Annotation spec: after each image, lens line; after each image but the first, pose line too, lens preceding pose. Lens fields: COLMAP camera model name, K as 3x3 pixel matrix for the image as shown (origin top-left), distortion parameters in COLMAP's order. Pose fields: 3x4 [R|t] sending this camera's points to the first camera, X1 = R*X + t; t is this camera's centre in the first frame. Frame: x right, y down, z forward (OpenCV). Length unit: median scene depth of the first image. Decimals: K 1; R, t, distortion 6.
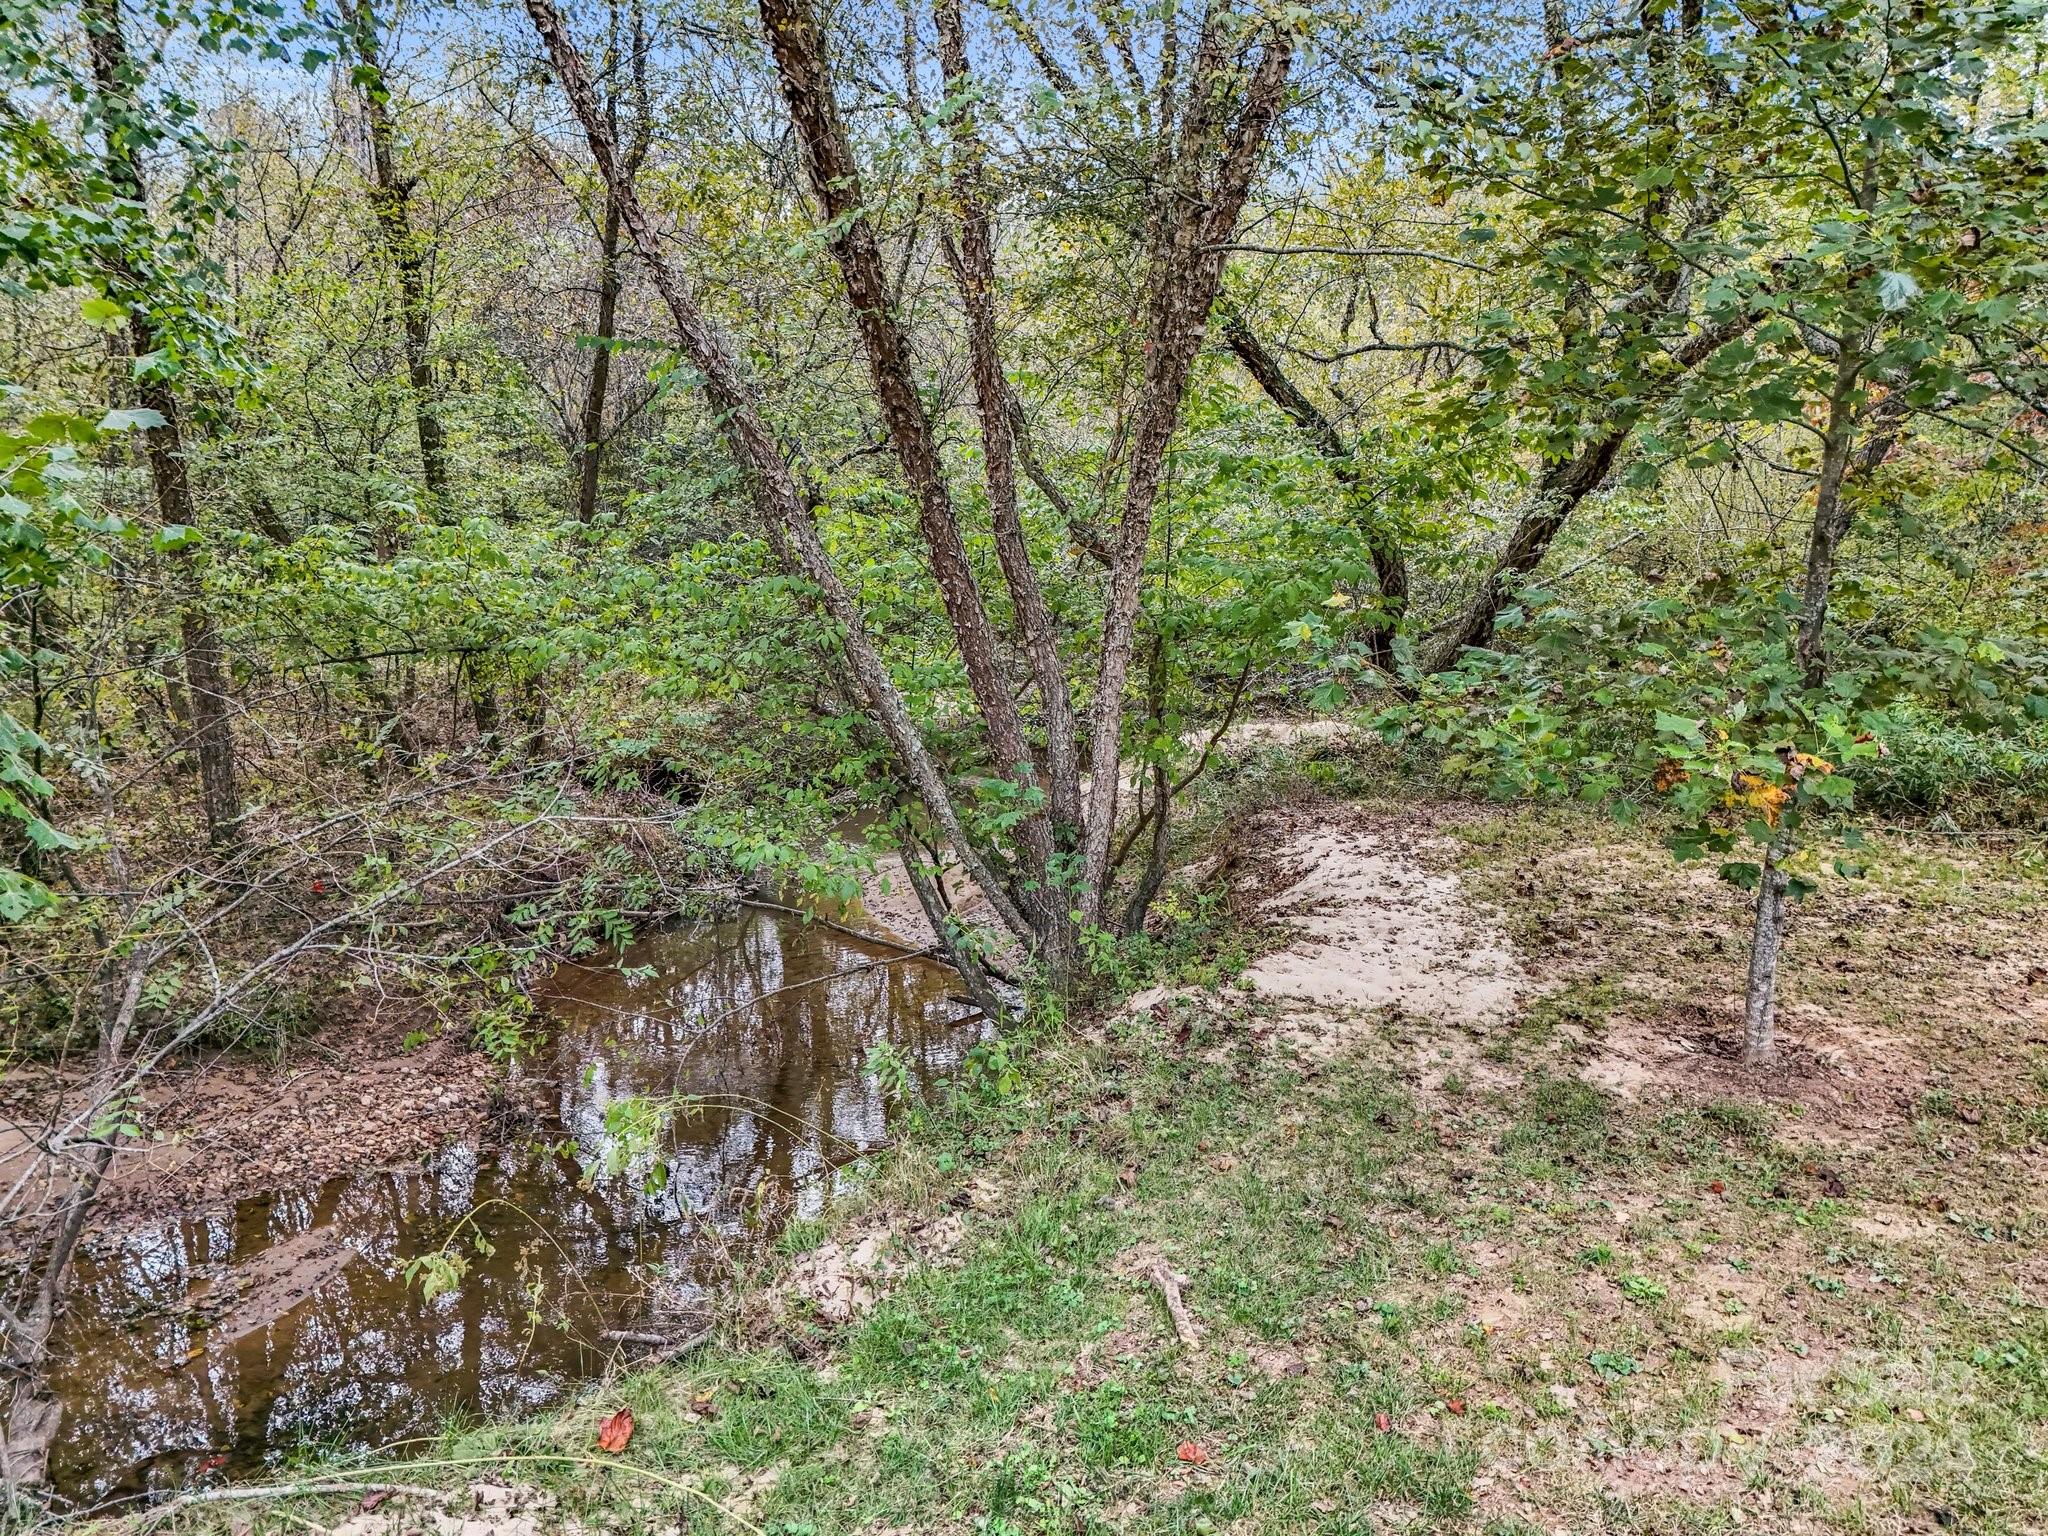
lens RADIAL K [[1549.3, 0, 1030.1], [0, 1549.3, 760.1], [0, 0, 1]] dist [0.089916, -0.087548]
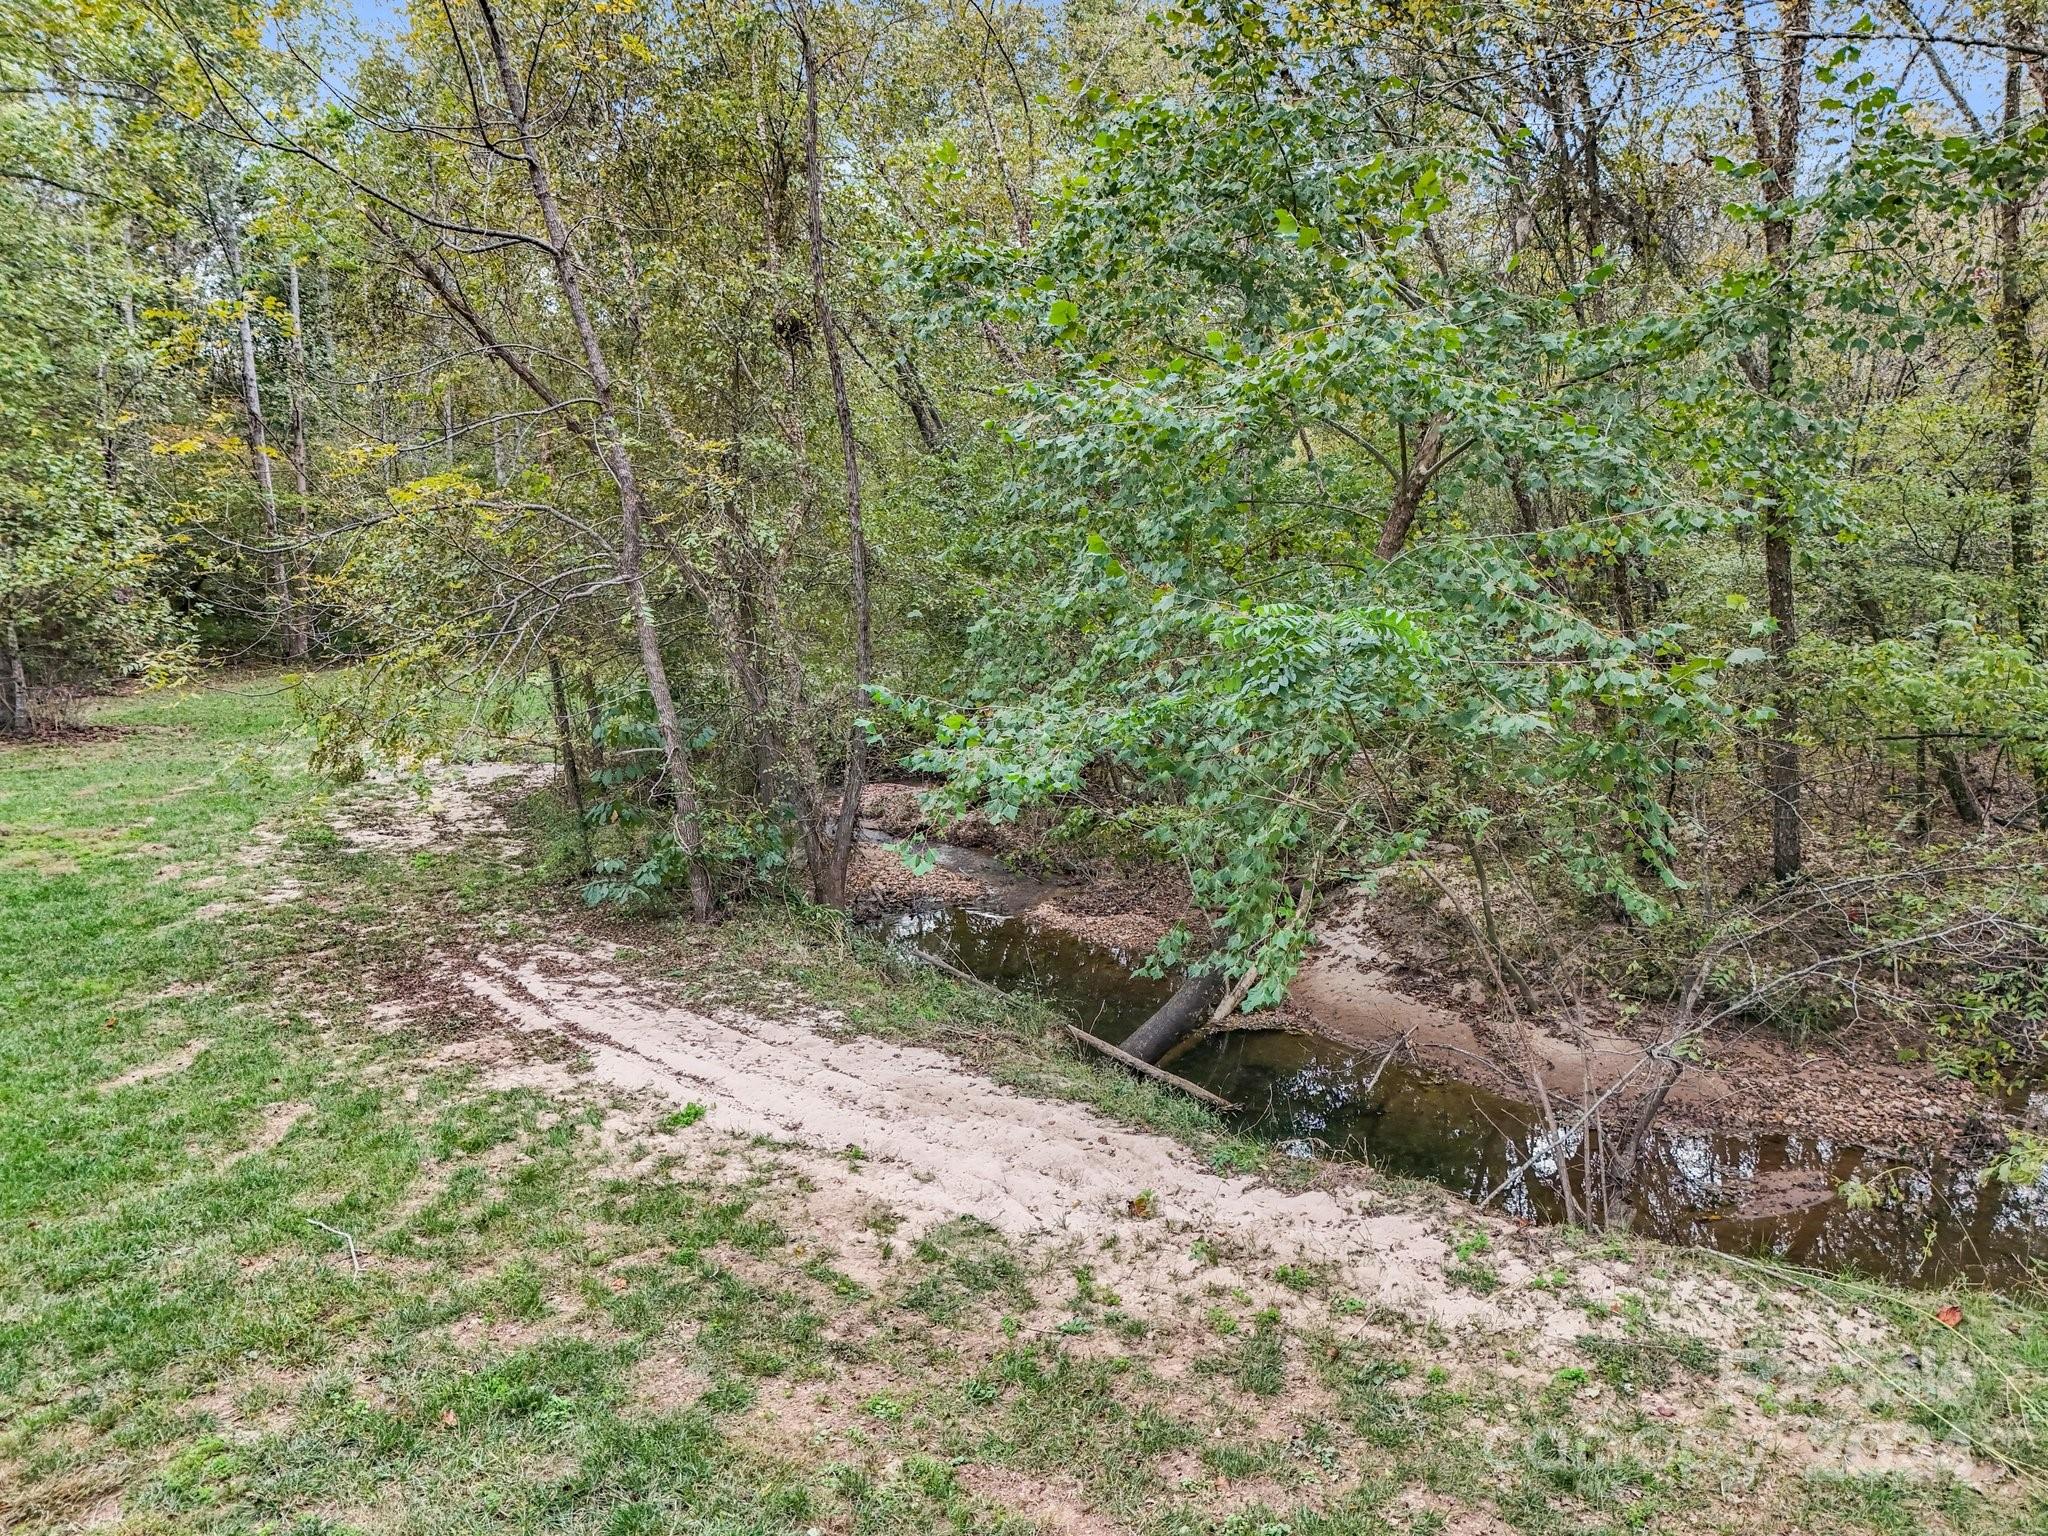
lens RADIAL K [[1549.3, 0, 1030.1], [0, 1549.3, 760.1], [0, 0, 1]] dist [0.089916, -0.087548]
pose [[0.588277, 0.108404, -0.801361, 0.192240], [-0.098767, 0.993187, 0.061849, -0.068775], [0.802606, 0.042764, 0.594975, -0.342591]]
